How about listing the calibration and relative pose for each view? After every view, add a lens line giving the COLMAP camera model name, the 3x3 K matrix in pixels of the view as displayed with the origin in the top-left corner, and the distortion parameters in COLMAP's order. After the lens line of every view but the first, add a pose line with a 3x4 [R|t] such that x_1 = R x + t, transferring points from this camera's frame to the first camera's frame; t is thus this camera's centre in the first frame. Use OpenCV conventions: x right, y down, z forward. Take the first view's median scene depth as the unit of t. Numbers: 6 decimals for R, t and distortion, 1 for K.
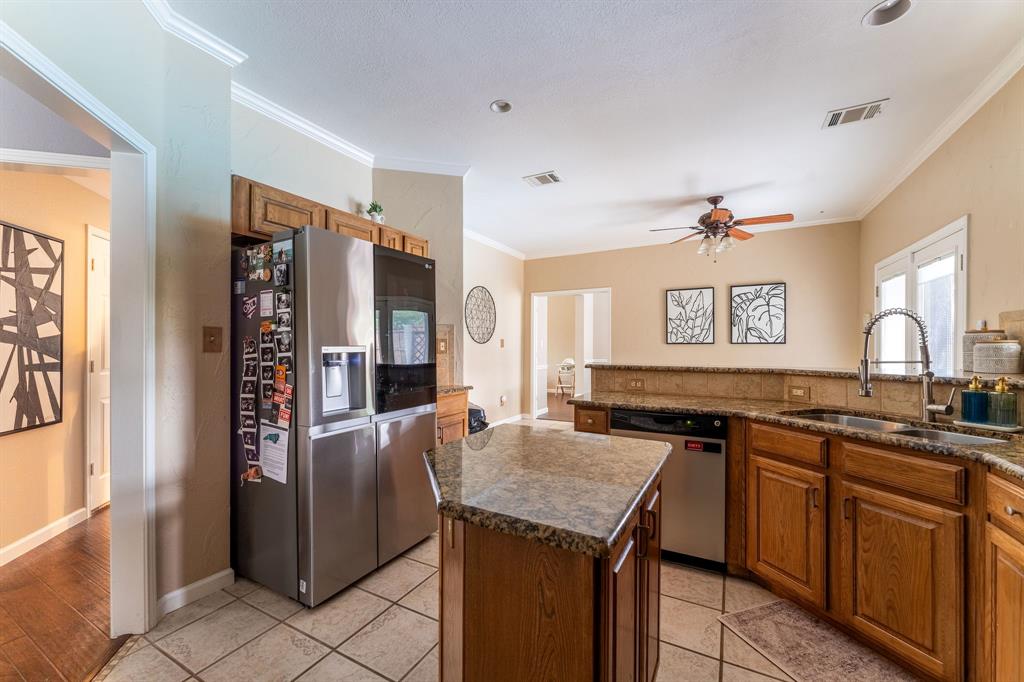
lens RADIAL K [[408.2, 0, 514.8], [0, 408.2, 345.5], [0, 0, 1]] dist [-0.001758, 0.000081]
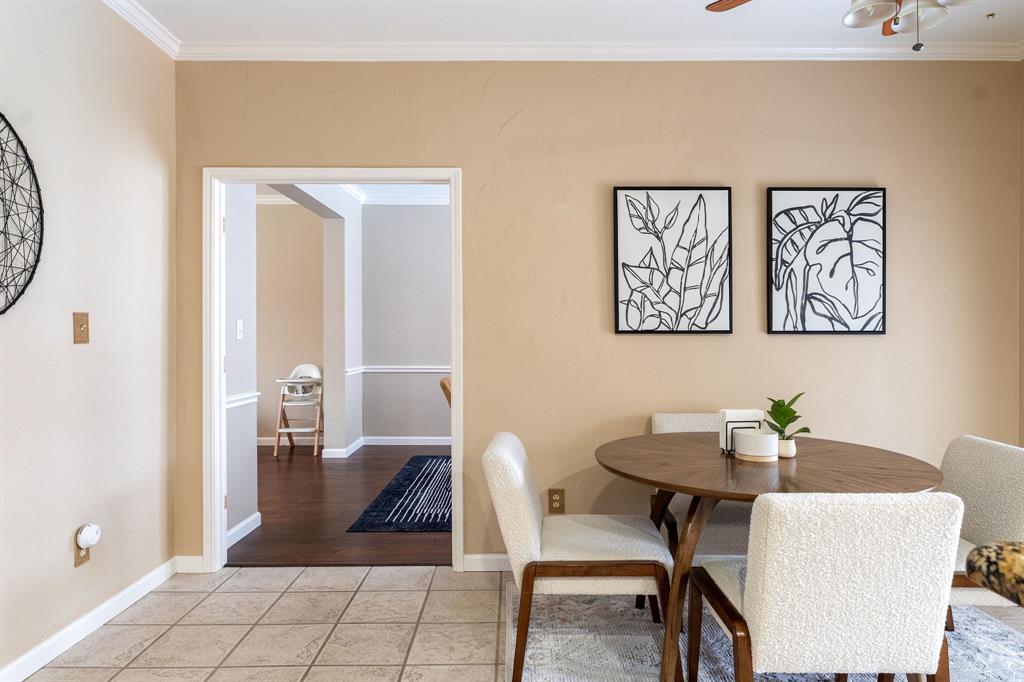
lens RADIAL K [[609.5, 0, 518.3], [0, 609.5, 343.3], [0, 0, 1]] dist [-0.003399, -0.001302]
pose [[0.873647, -0.005625, 0.486528, 0.028763], [-0.003442, 0.999837, 0.017739, -0.004238], [-0.486549, -0.017172, 0.873485, 0.589005]]
